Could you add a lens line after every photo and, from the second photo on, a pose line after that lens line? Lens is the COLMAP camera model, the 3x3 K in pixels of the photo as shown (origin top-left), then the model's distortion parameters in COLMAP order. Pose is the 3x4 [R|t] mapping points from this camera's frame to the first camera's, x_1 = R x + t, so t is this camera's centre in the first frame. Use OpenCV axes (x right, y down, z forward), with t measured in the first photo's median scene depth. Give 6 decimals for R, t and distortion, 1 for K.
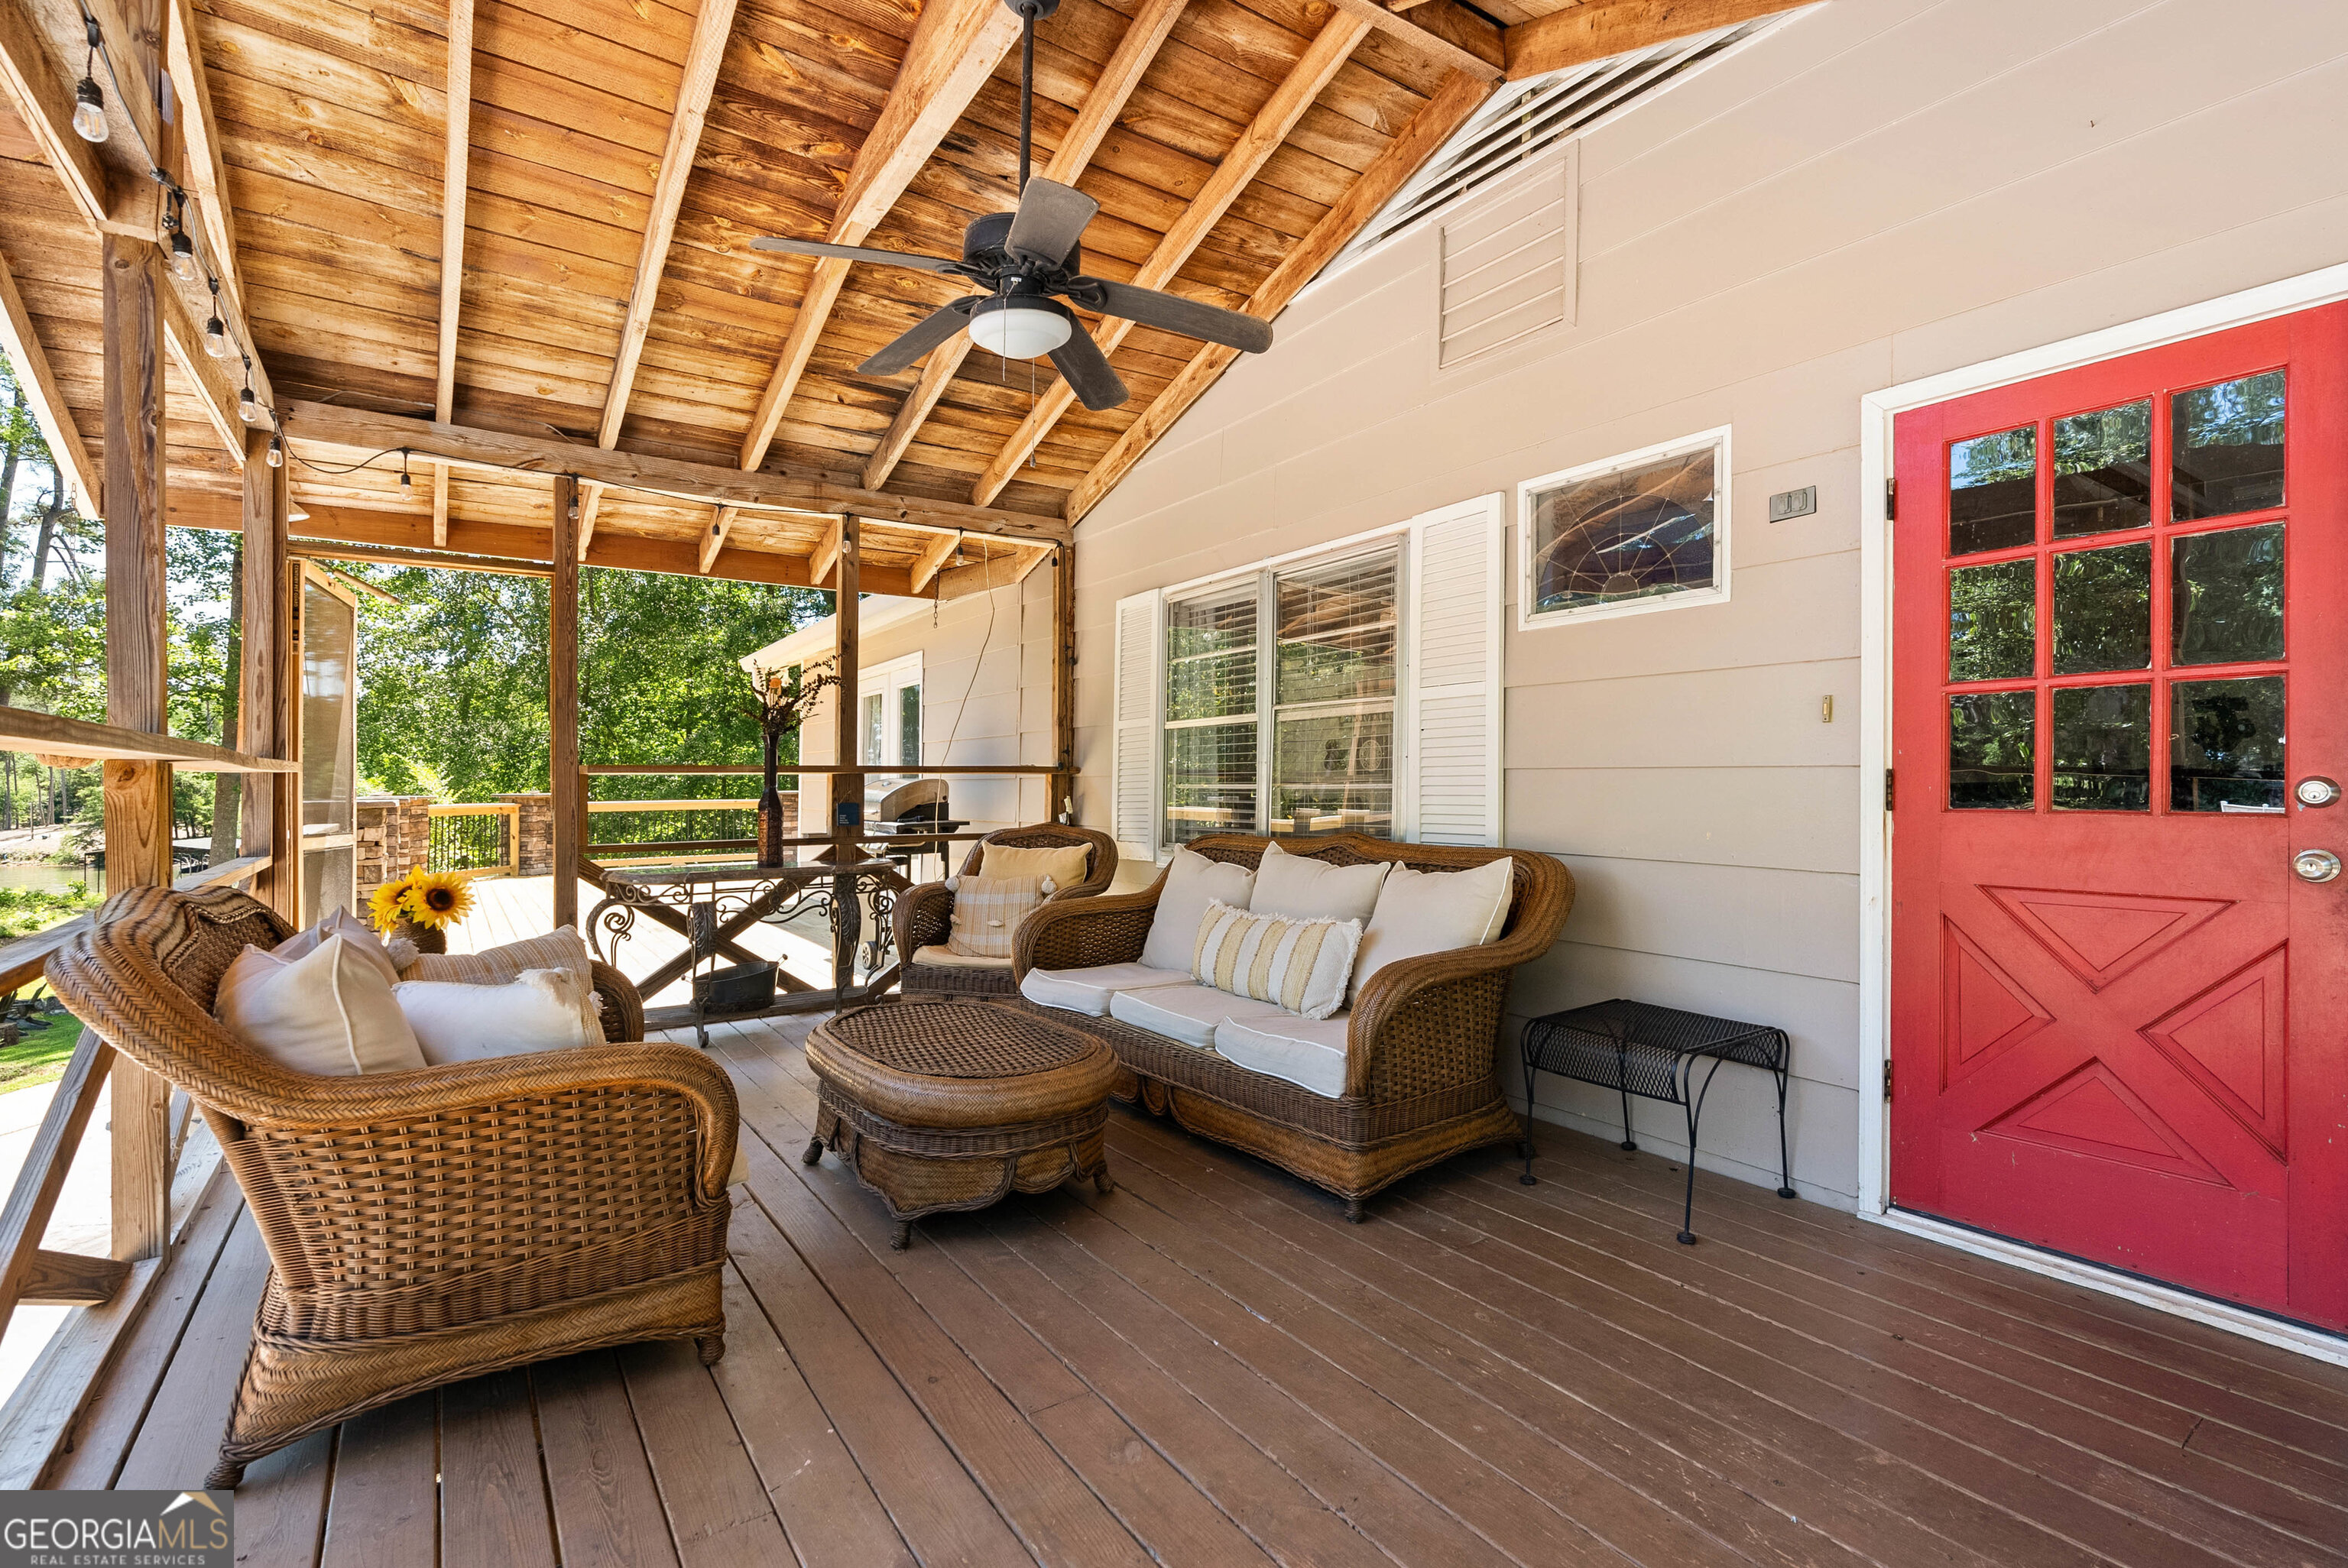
lens RADIAL K [[1068.4, 0, 1159.6], [0, 1068.4, 781.3], [0, 0, 1]] dist [-0.006920, 0.003605]
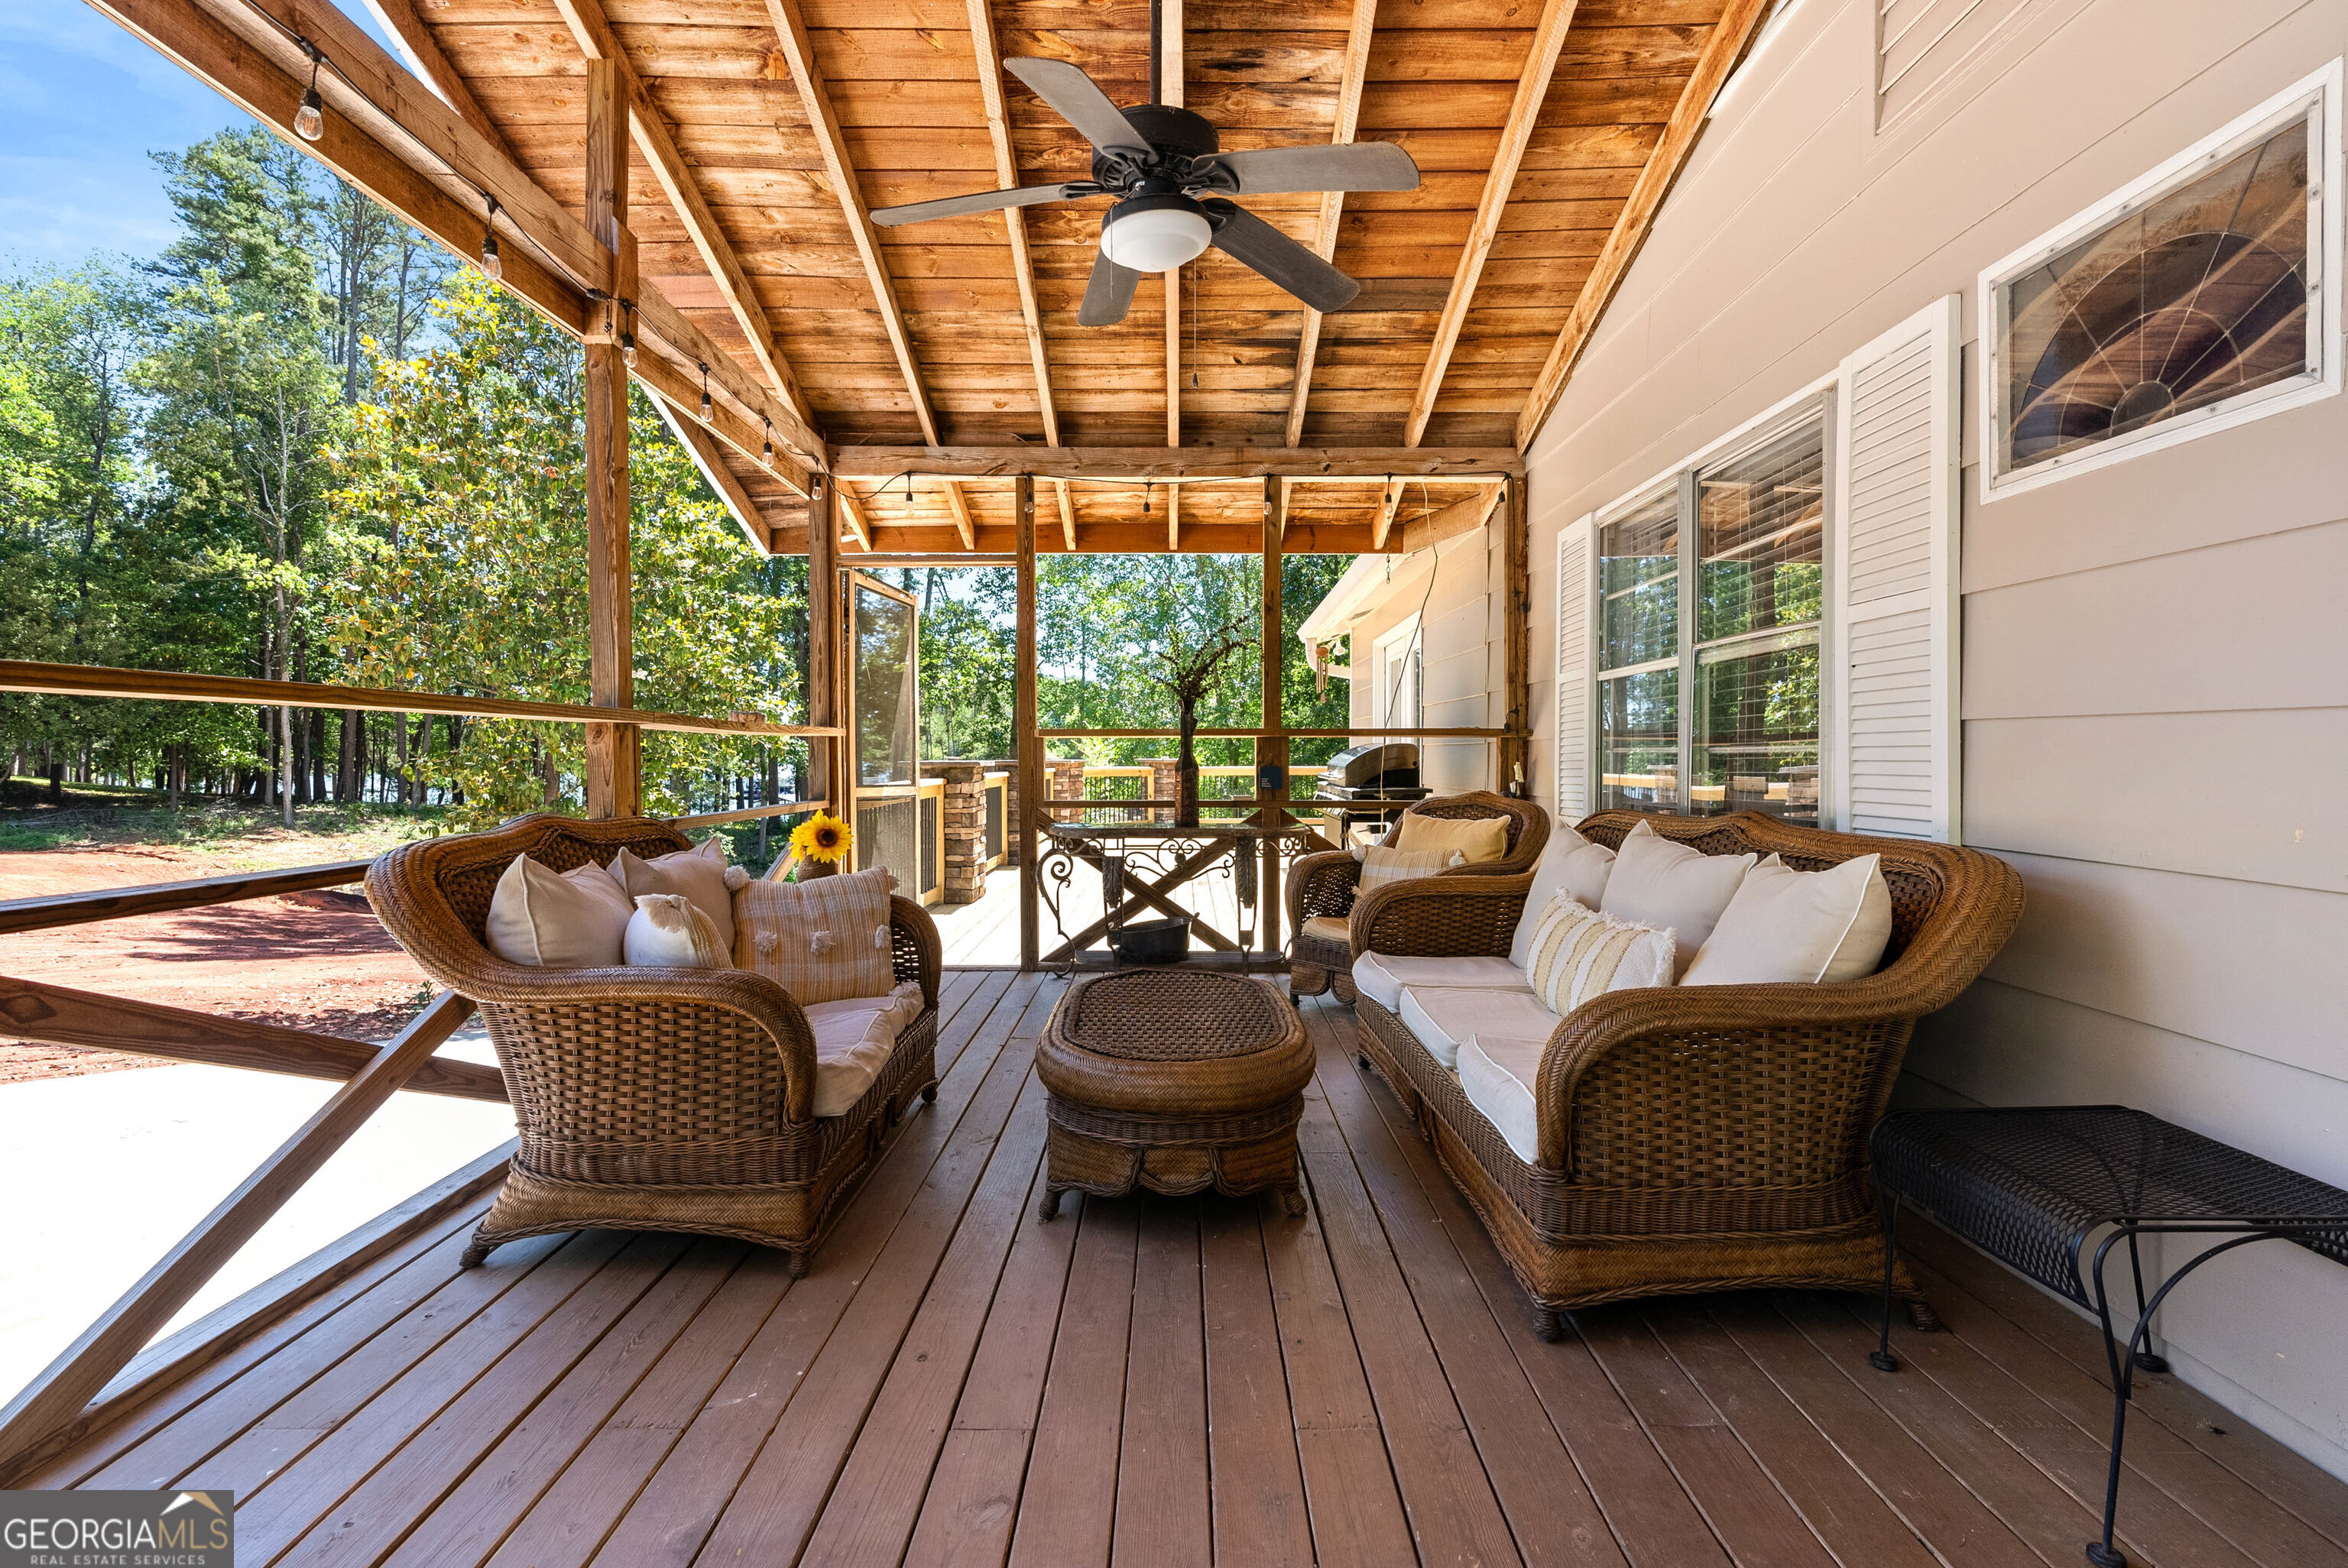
lens RADIAL K [[1068.4, 0, 1170.7], [0, 1068.4, 751.1], [0, 0, 1]] dist [-0.006920, 0.003605]
pose [[0.823316, 0.003949, -0.567570, 0.238891], [-0.003913, 0.999992, 0.001282, 0.006603], [0.567570, 0.001165, 0.823324, 0.157483]]
